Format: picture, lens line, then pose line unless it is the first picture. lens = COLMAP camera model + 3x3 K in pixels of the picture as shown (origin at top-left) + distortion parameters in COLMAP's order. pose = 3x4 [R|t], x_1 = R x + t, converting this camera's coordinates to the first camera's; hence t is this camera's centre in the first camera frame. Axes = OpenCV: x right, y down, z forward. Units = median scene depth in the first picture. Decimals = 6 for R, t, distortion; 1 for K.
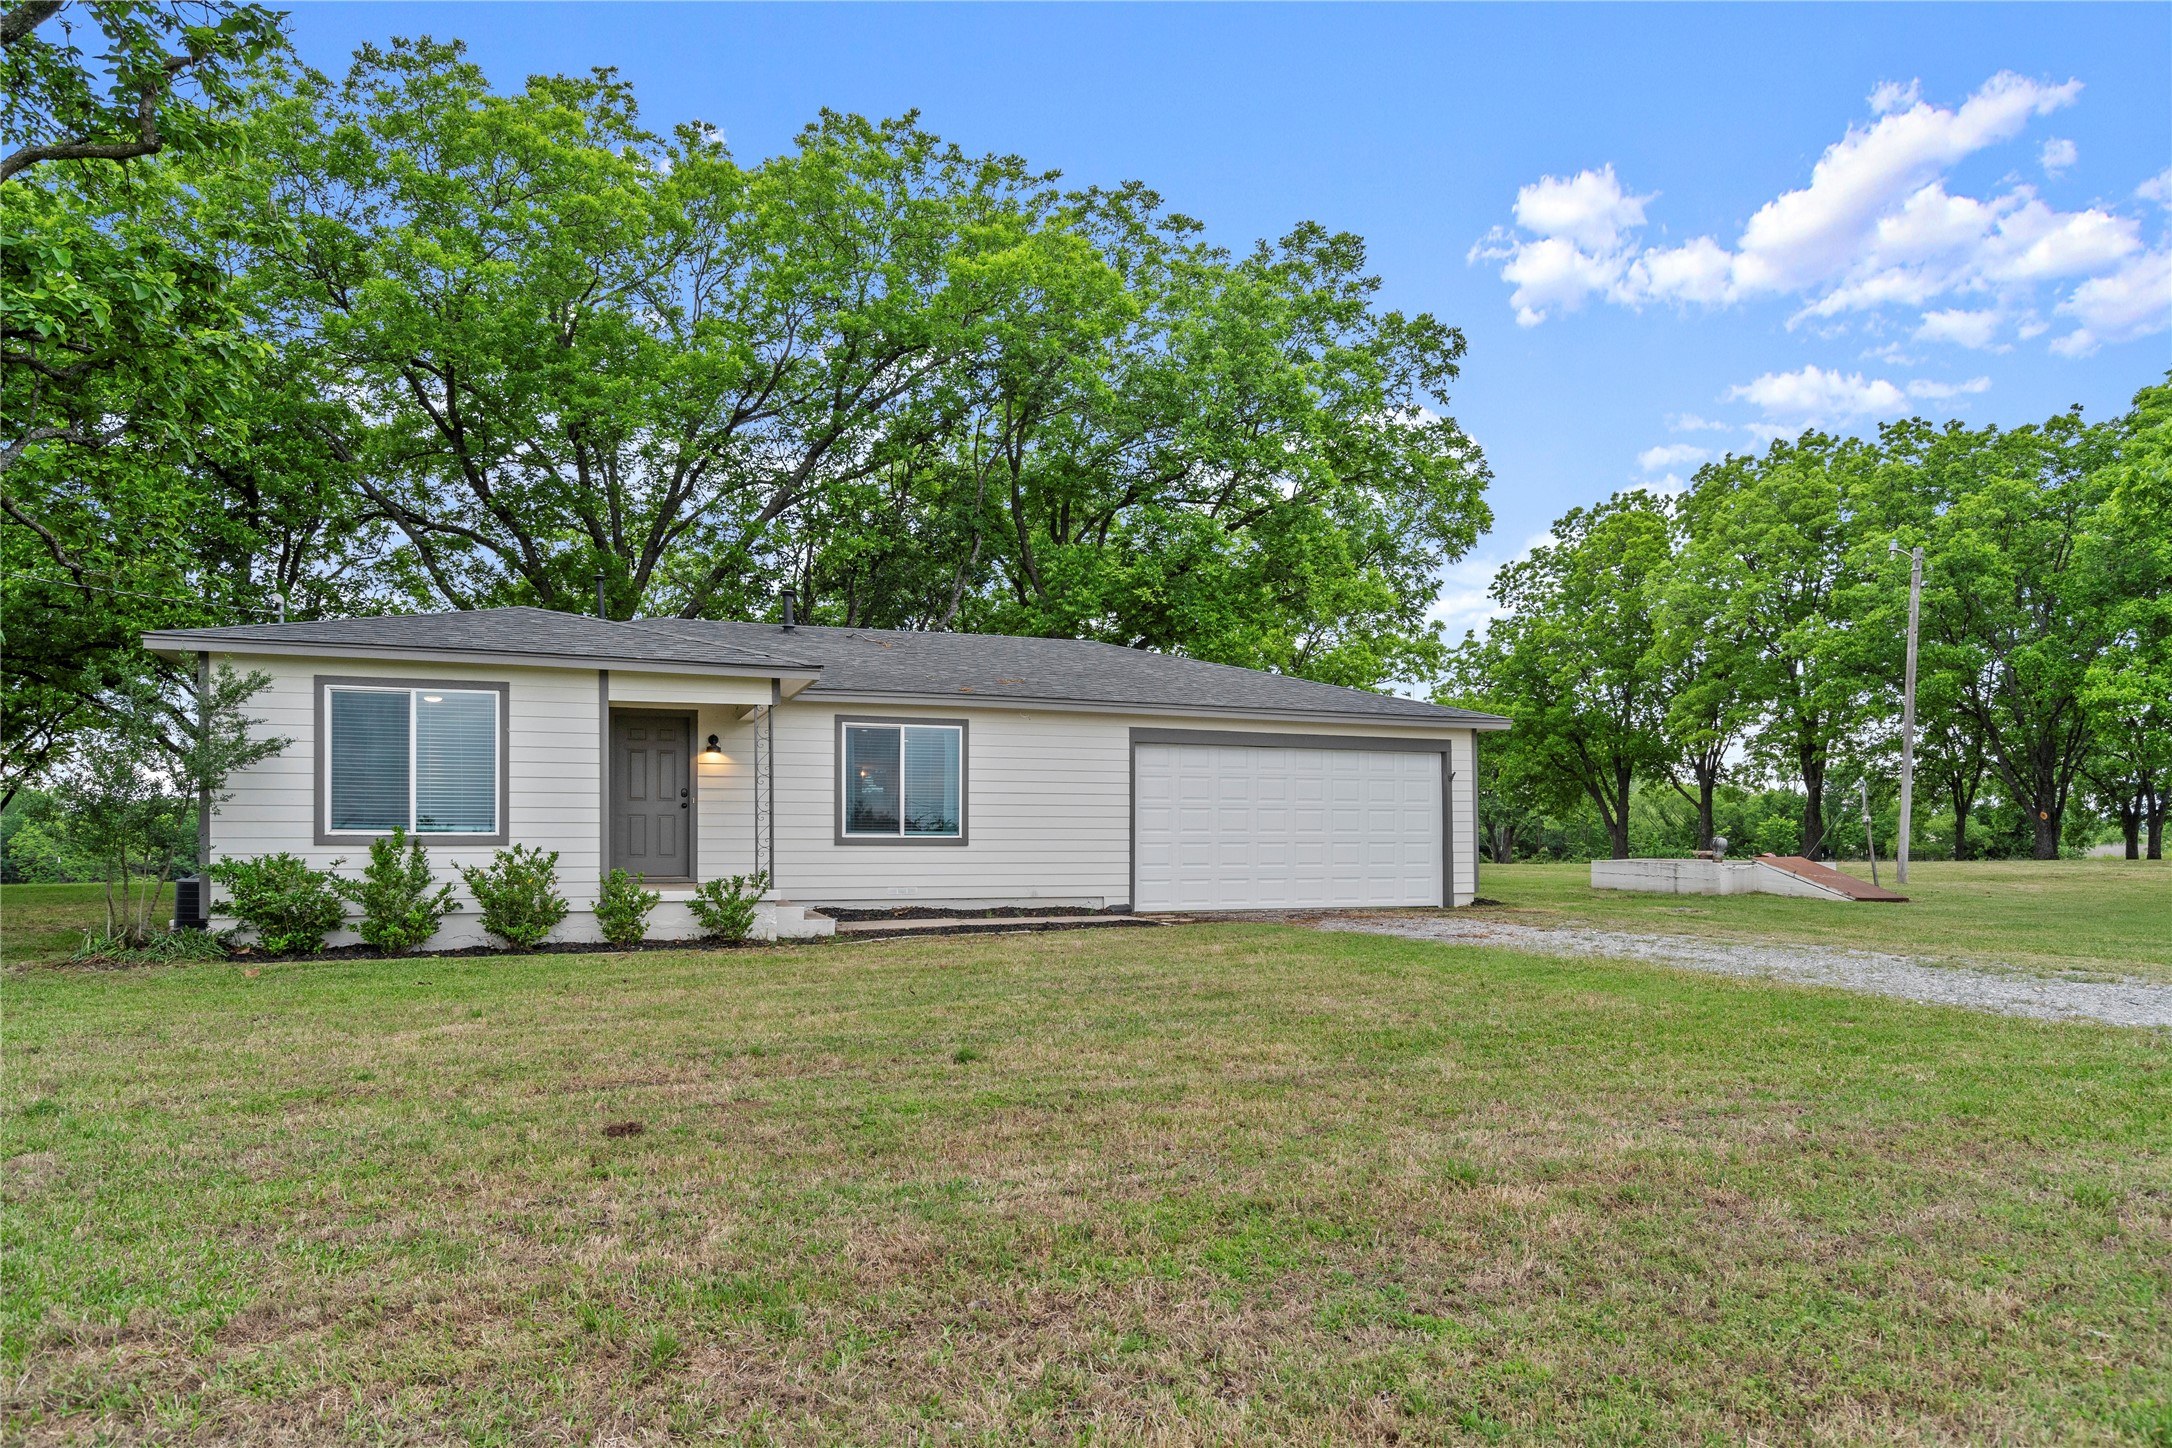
lens RADIAL K [[1414.6, 0, 1086.6], [0, 1414.6, 815.8], [0, 0, 1]] dist [0.029520, 0.001057]
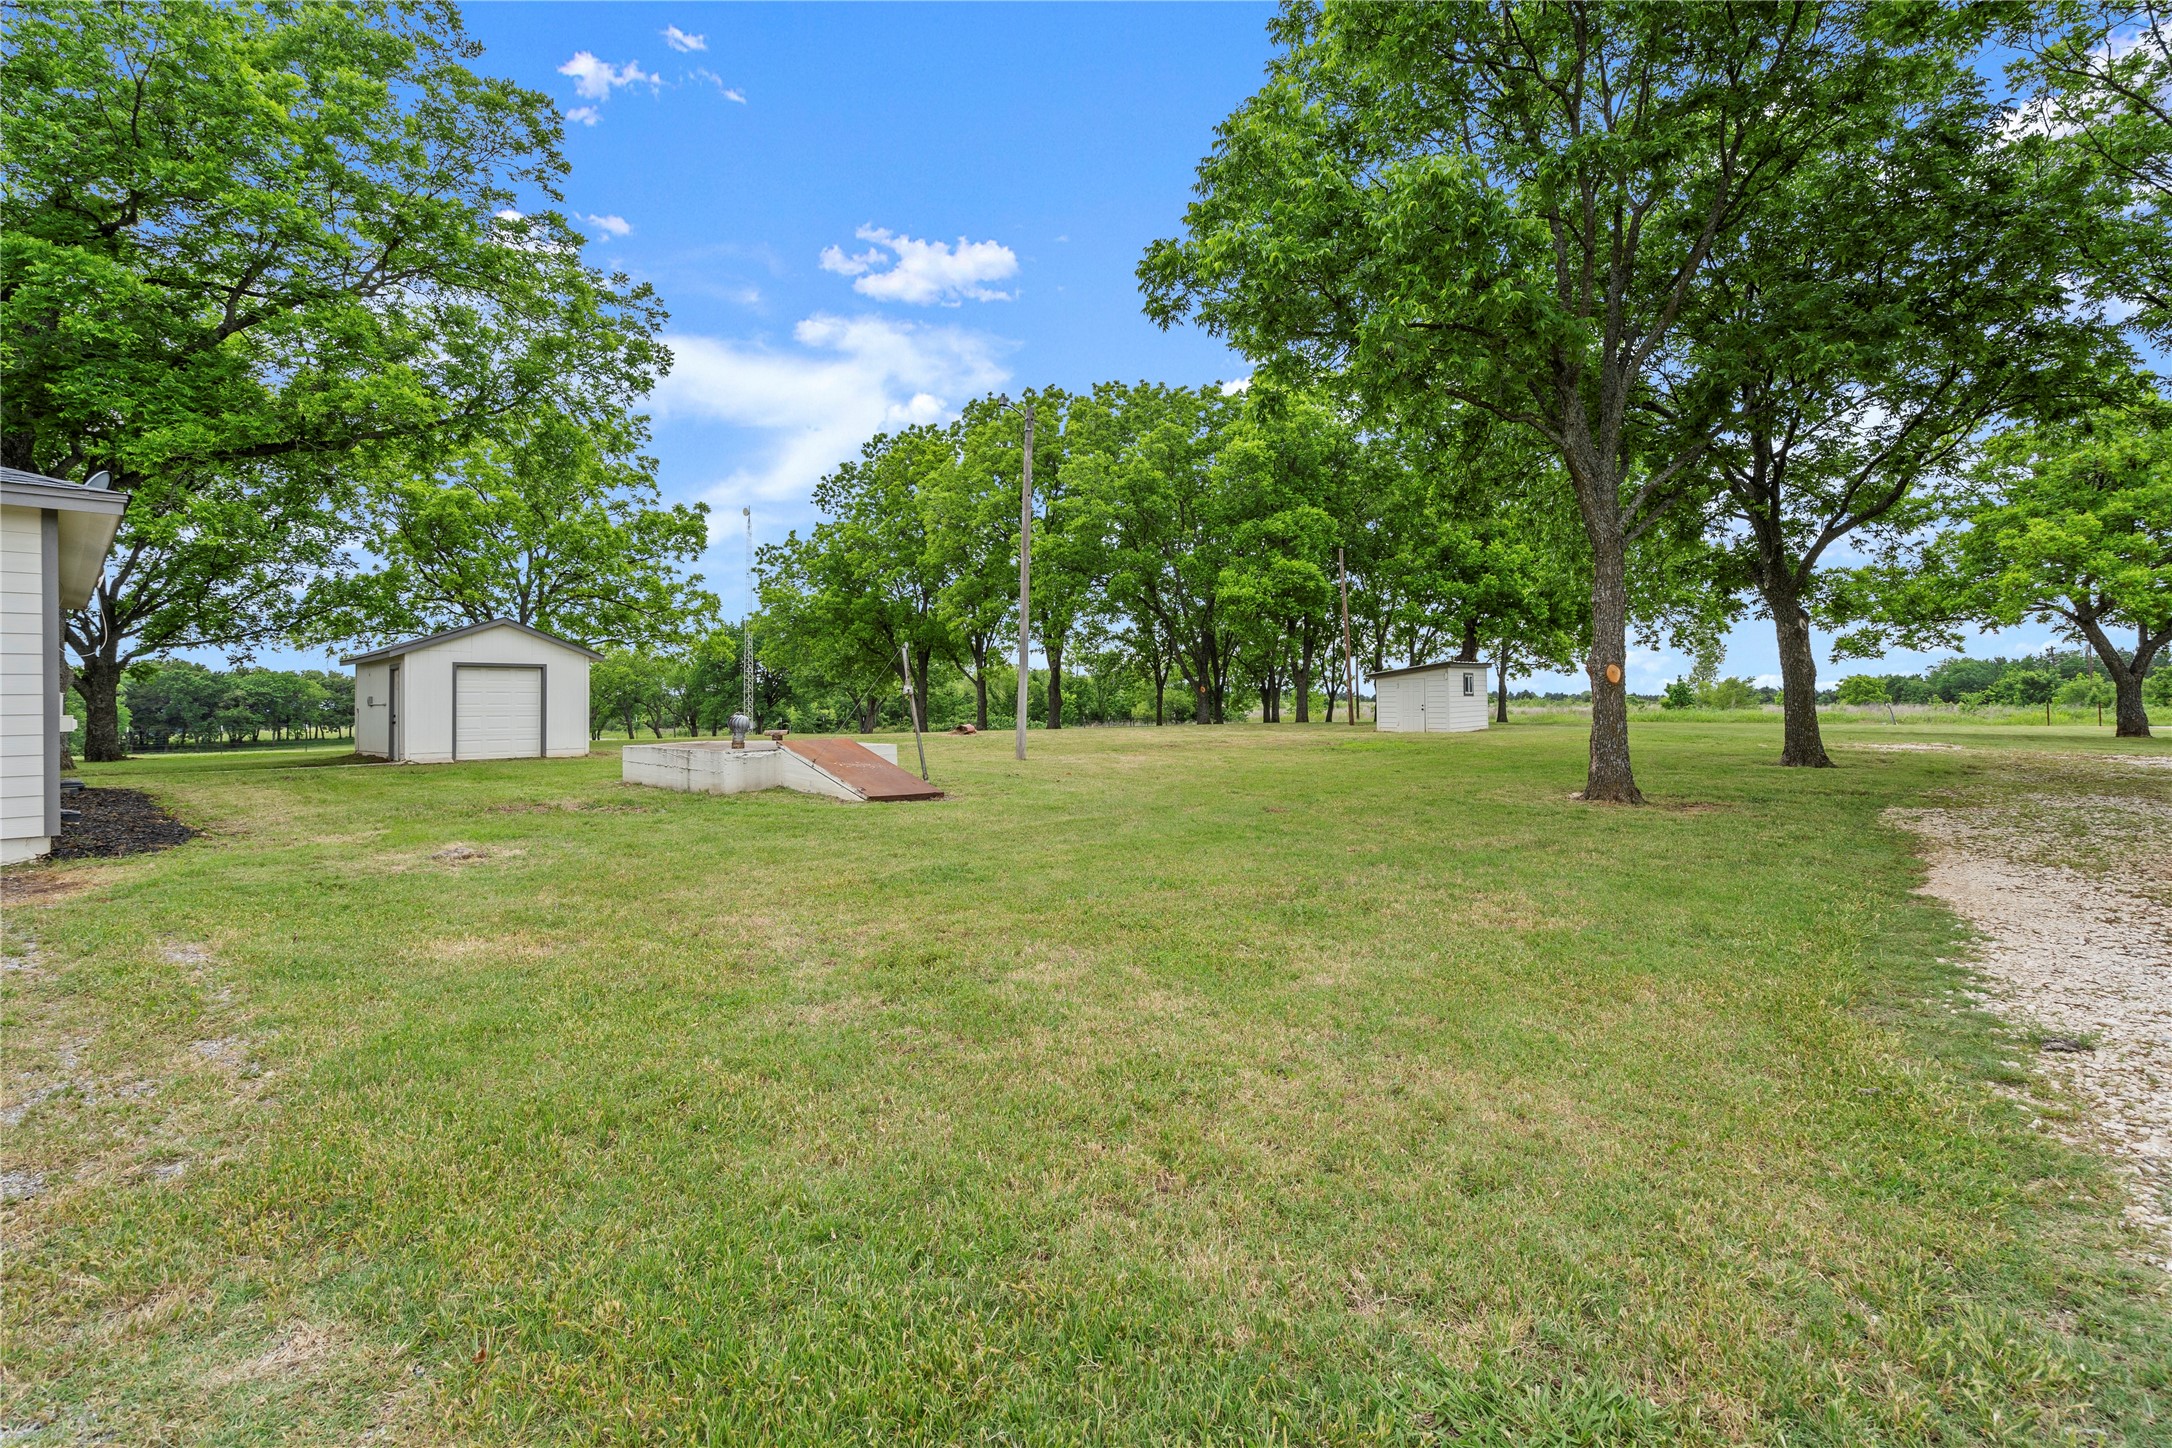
lens RADIAL K [[1035.3, 0, 1089.0], [0, 1035.3, 675.6], [0, 0, 1]] dist [0.001211, 0.000130]
pose [[0.900865, 0.000532, 0.434099, 0.576451], [0.007429, 0.999834, -0.016643, 0.008838], [-0.434035, 0.018218, 0.900712, 0.677339]]
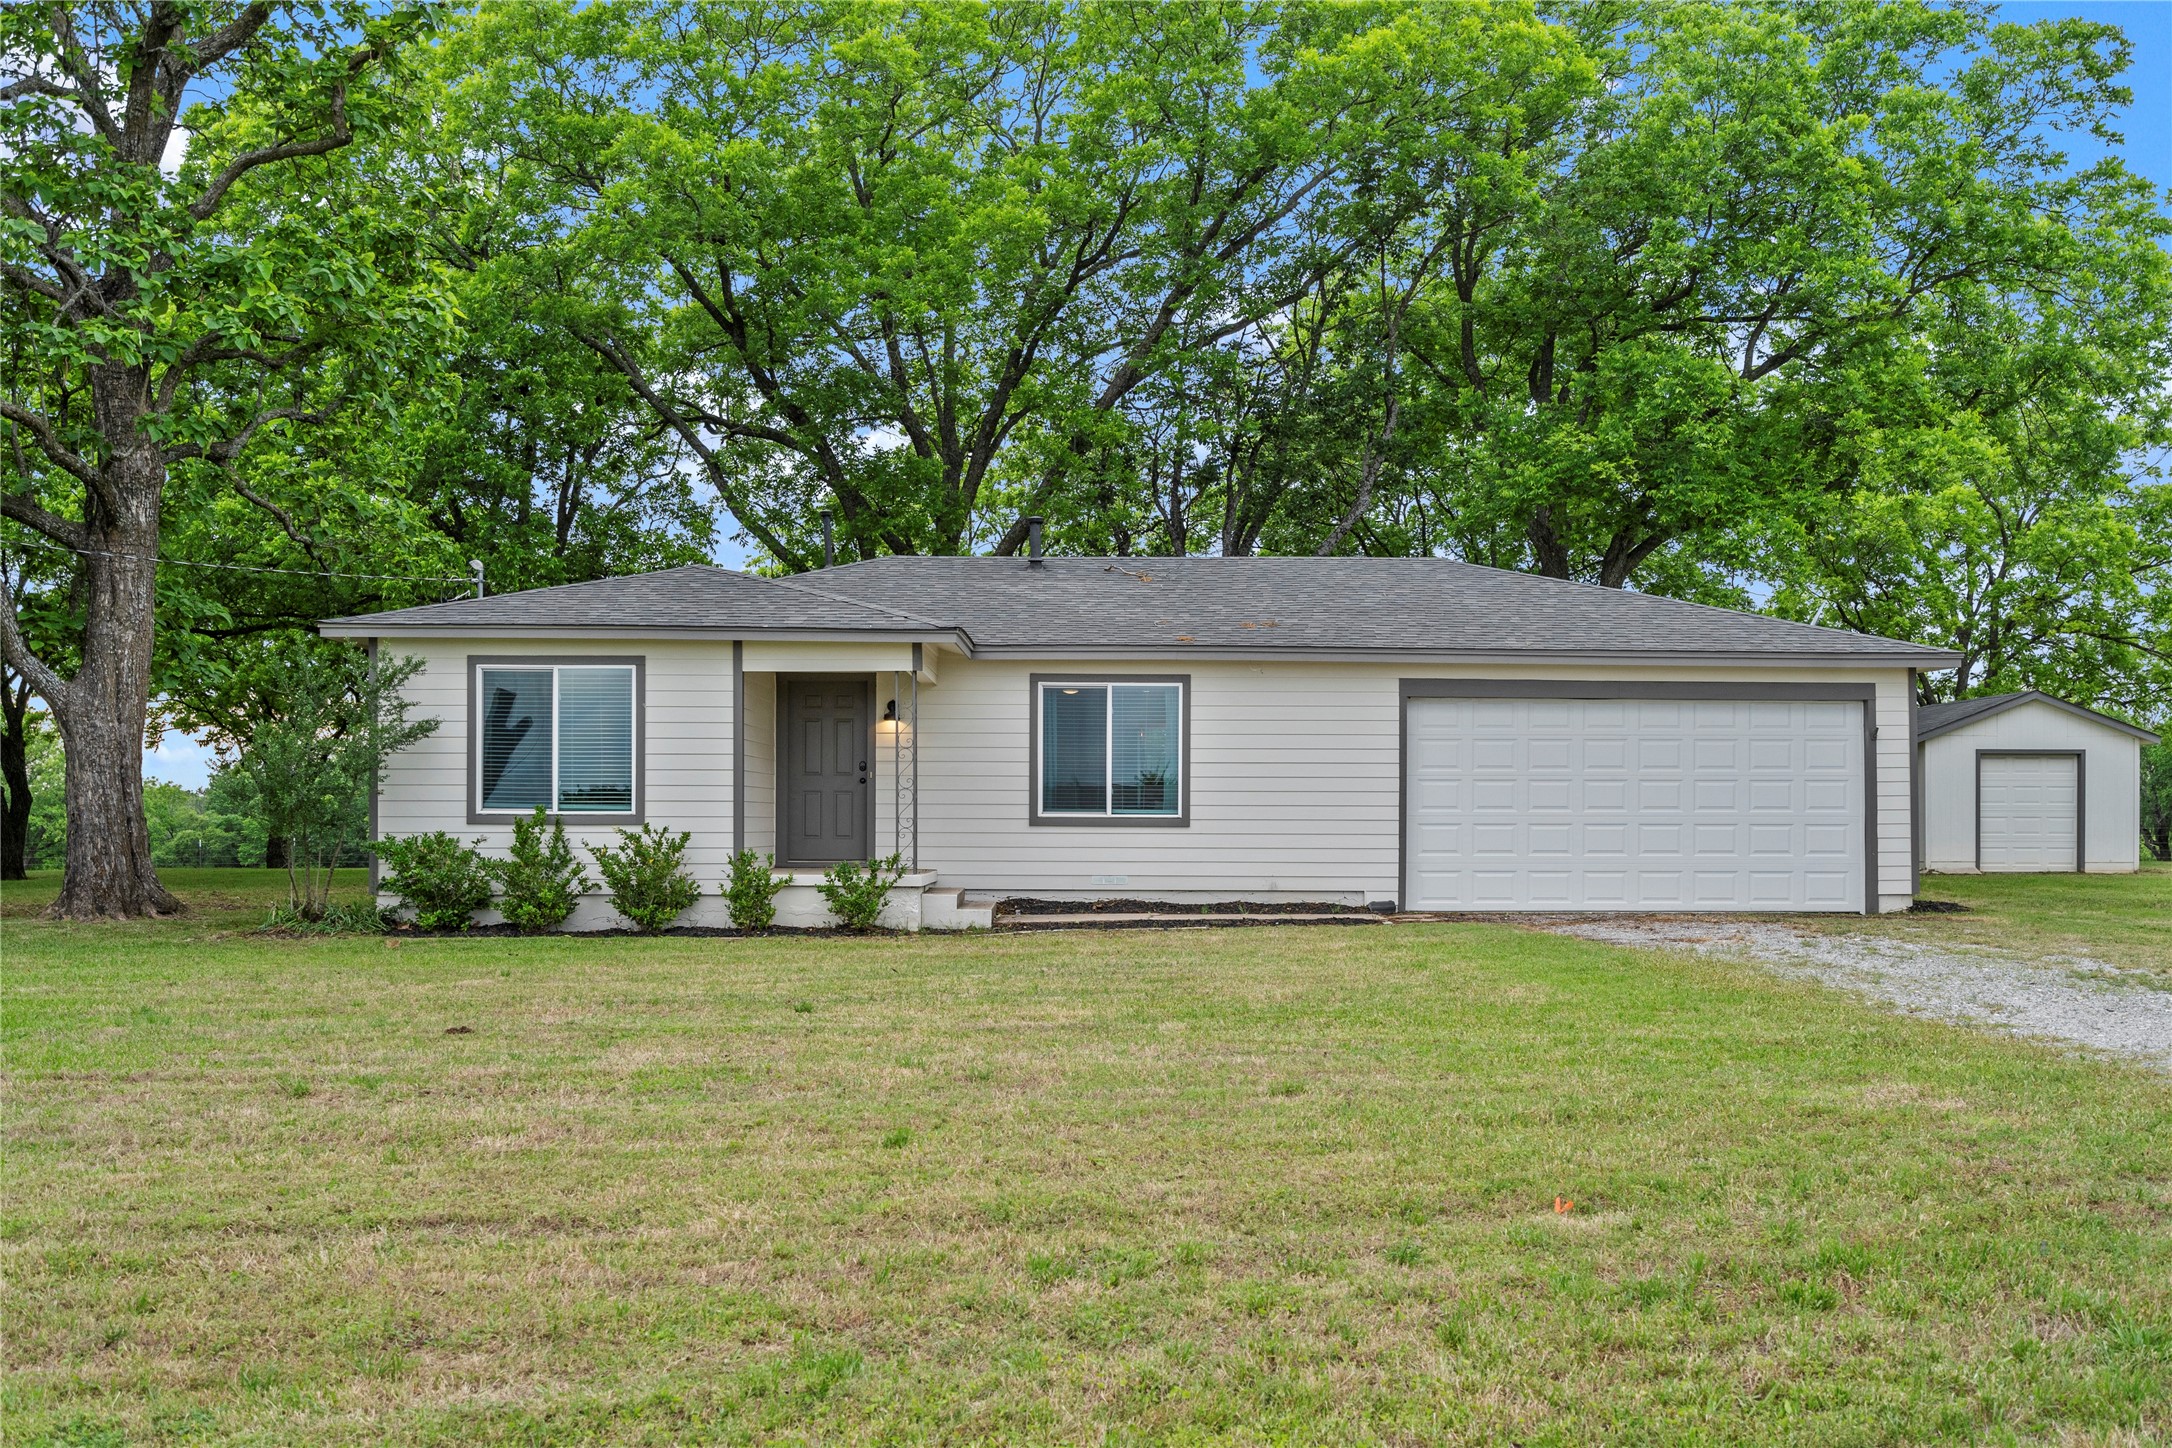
lens RADIAL K [[2273.2, 0, 1087.9], [0, 2273.2, 765.7], [0, 0, 1]] dist [0.002672, 0.221535]
pose [[0.942431, -0.007088, -0.334325, 0.344354], [0.004583, 0.999955, -0.008282, -0.004529], [0.334369, 0.006273, 0.942421, -0.310415]]
